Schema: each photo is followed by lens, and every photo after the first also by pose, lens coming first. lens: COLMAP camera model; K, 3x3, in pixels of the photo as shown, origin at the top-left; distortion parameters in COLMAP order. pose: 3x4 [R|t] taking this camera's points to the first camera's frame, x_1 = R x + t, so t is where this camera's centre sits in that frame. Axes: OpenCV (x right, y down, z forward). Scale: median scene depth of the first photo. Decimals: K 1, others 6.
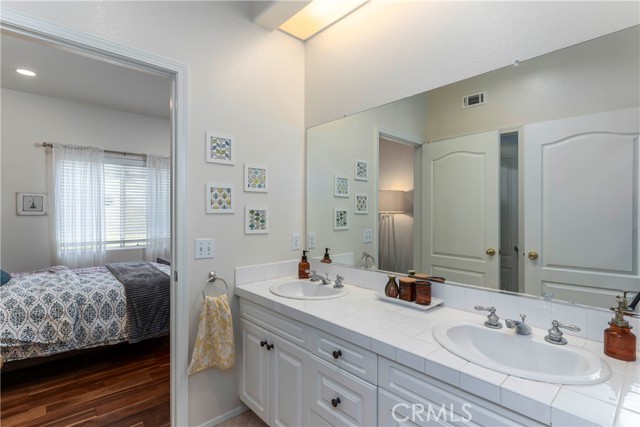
lens RADIAL K [[305.9, 0, 323.0], [0, 305.9, 214.0], [0, 0, 1]] dist [0.001884, 0.000058]
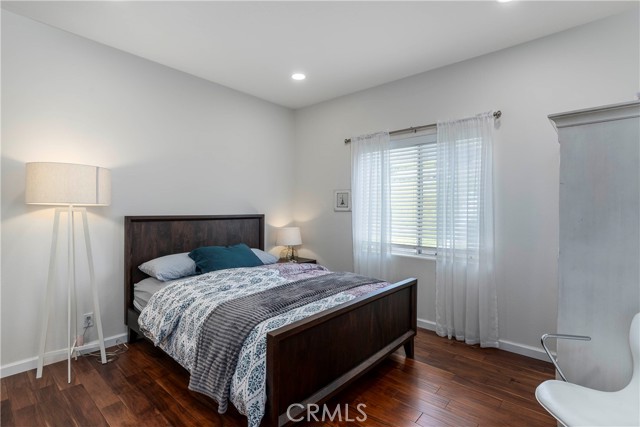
lens RADIAL K [[305.9, 0, 323.0], [0, 305.9, 214.0], [0, 0, 1]] dist [0.001884, 0.000058]
pose [[0.126876, 0.016562, -0.991780, 0.075520], [-0.012687, 0.999806, 0.015073, -0.000506], [0.991838, 0.010670, 0.127061, 0.741835]]
